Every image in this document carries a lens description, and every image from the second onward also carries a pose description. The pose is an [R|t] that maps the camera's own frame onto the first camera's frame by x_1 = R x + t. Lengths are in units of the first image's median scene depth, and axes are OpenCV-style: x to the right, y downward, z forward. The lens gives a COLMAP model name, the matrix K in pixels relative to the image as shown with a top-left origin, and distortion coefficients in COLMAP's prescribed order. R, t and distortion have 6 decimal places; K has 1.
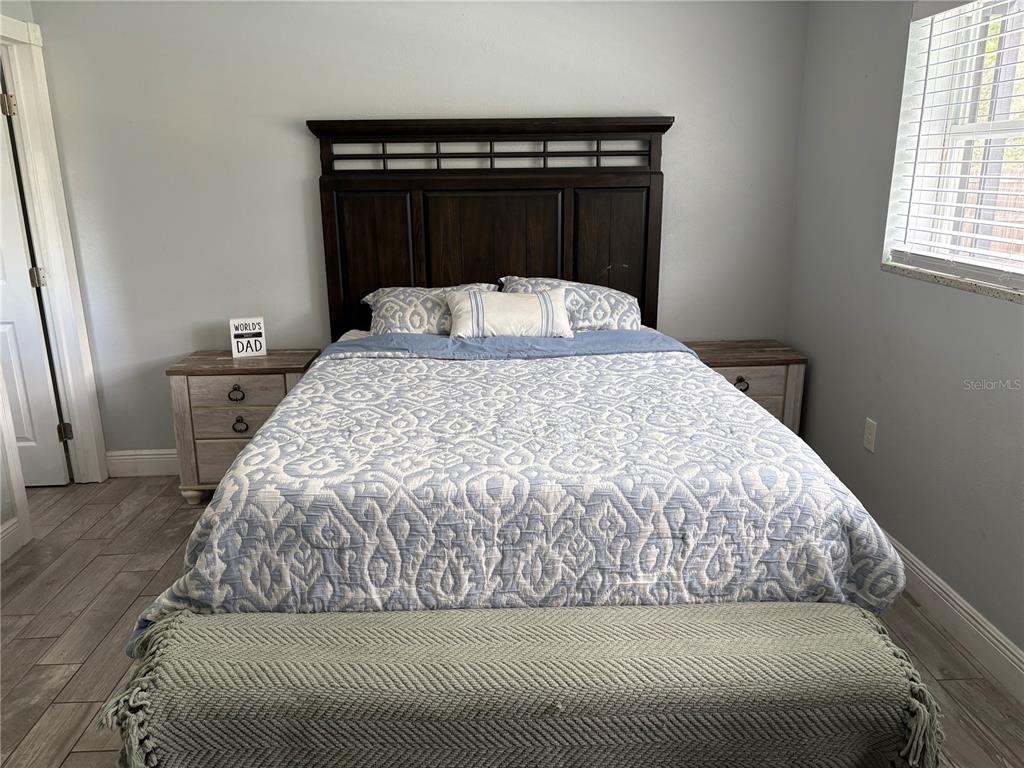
lens RADIAL K [[773.7, 0, 513.5], [0, 773.7, 385.7], [0, 0, 1]] dist [0.039310, -0.037124]
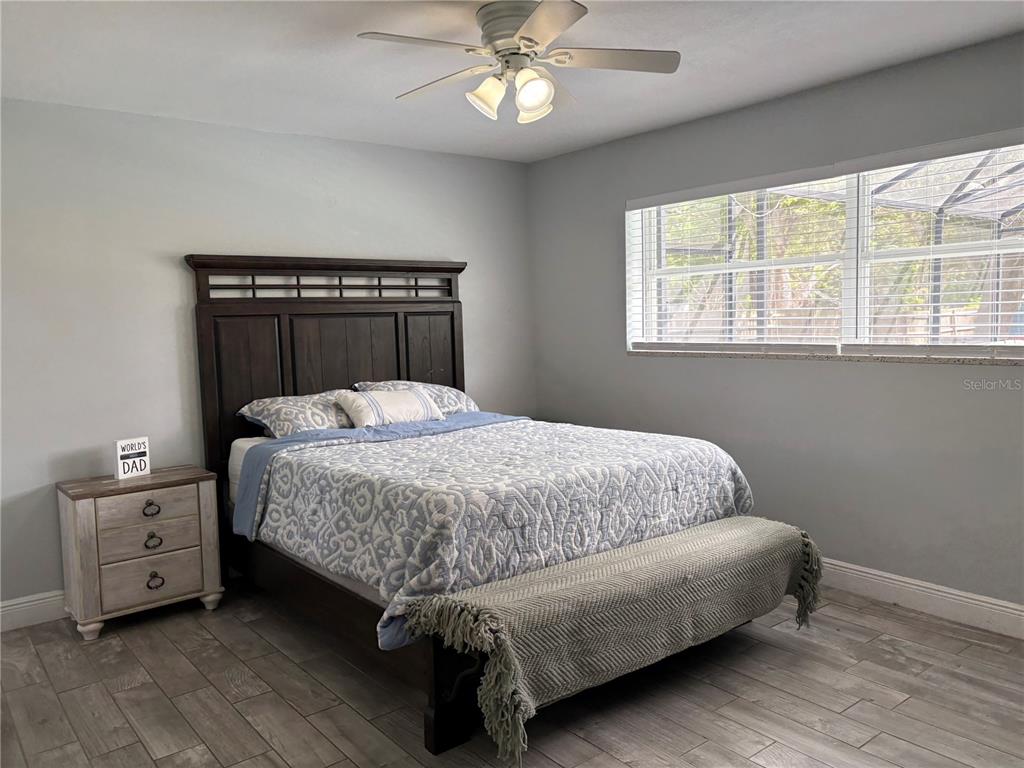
lens RADIAL K [[773.7, 0, 511.3], [0, 773.7, 379.9], [0, 0, 1]] dist [0.039310, -0.037124]
pose [[0.809639, -0.058924, 0.583963, -1.022334], [0.176685, 0.973265, -0.146760, 0.144628], [-0.559703, 0.222000, 0.798404, -0.199907]]
